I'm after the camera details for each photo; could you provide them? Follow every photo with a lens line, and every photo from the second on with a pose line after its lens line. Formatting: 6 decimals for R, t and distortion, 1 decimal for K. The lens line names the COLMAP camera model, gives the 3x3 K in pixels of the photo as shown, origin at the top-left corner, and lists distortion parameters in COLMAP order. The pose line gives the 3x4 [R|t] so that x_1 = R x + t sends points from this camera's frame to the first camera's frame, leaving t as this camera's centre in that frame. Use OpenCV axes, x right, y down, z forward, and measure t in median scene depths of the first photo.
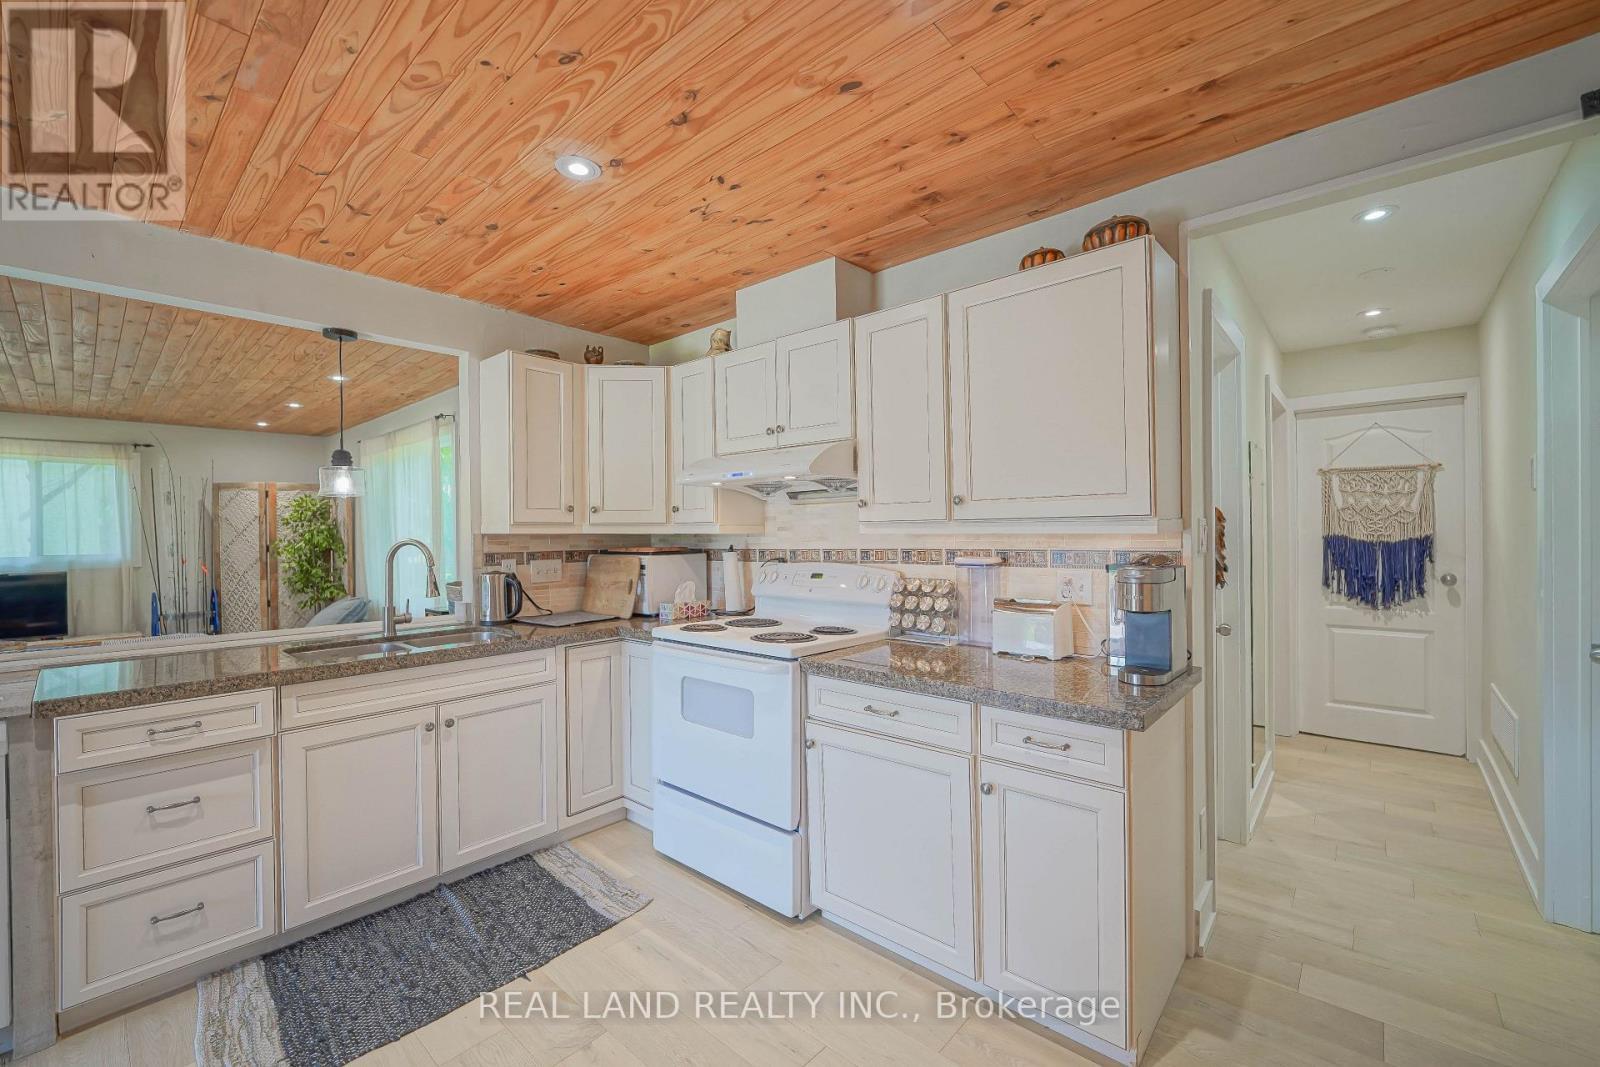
lens RADIAL K [[650.3, 0, 799.3], [0, 650.3, 531.5], [0, 0, 1]] dist [-0.007652, -0.001734]
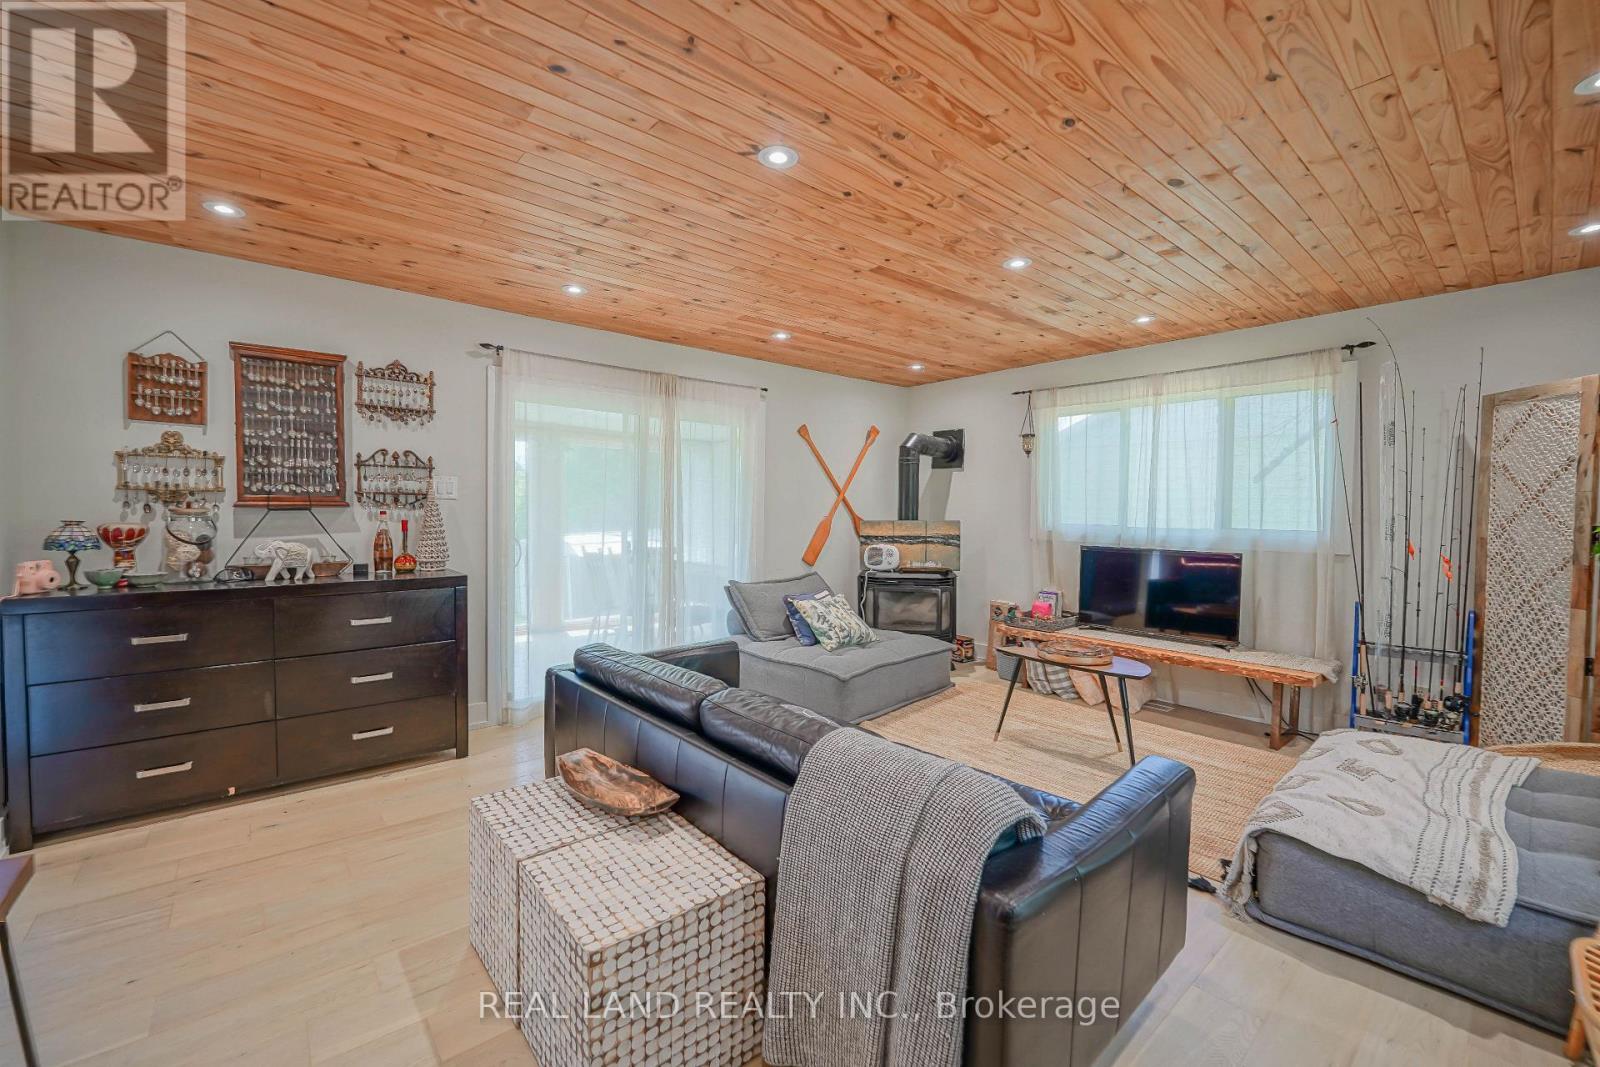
lens RADIAL K [[650.3, 0, 797.9], [0, 650.3, 532.1], [0, 0, 1]] dist [-0.007652, -0.001734]
pose [[-0.145271, 0.049017, -0.988177, -0.345251], [-0.007404, 0.998690, 0.050627, 0.007574], [0.989364, 0.014671, -0.144718, 0.557207]]
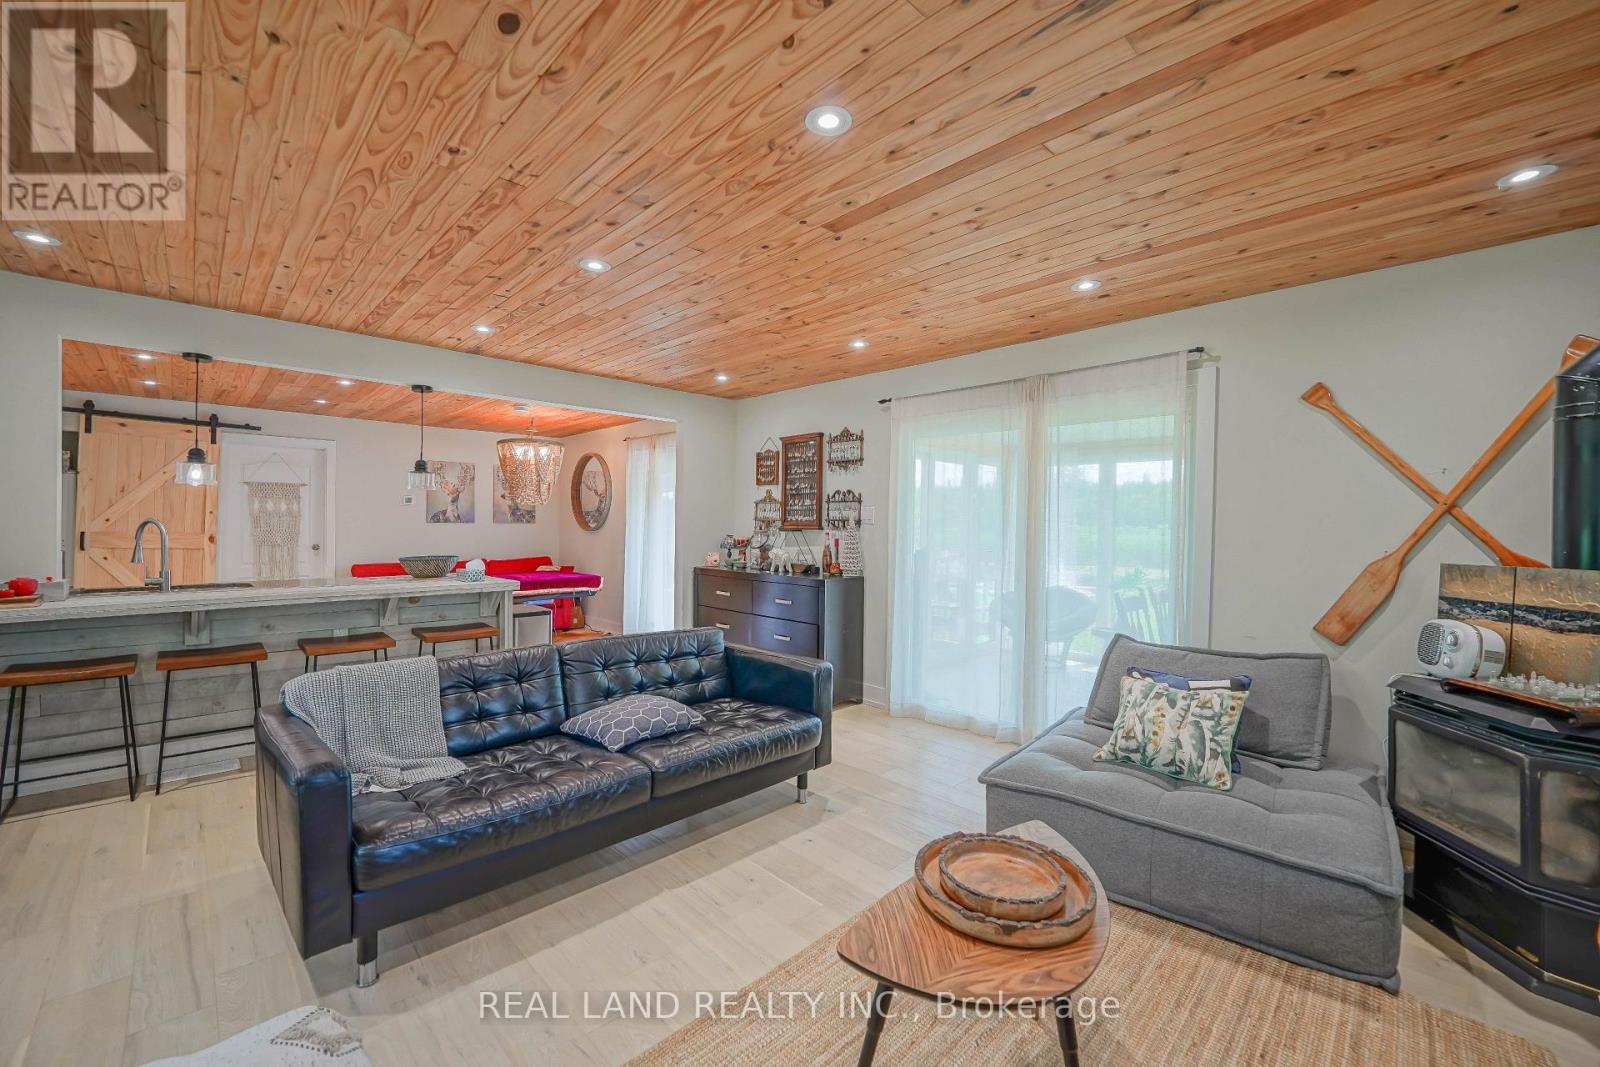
lens RADIAL K [[650.3, 0, 801.6], [0, 650.3, 531.4], [0, 0, 1]] dist [-0.007652, -0.001734]
pose [[-0.996757, 0.000628, 0.080470, -0.845580], [0.001244, 0.999970, 0.007605, 0.012603], [-0.080463, 0.007681, -0.996728, 0.921918]]
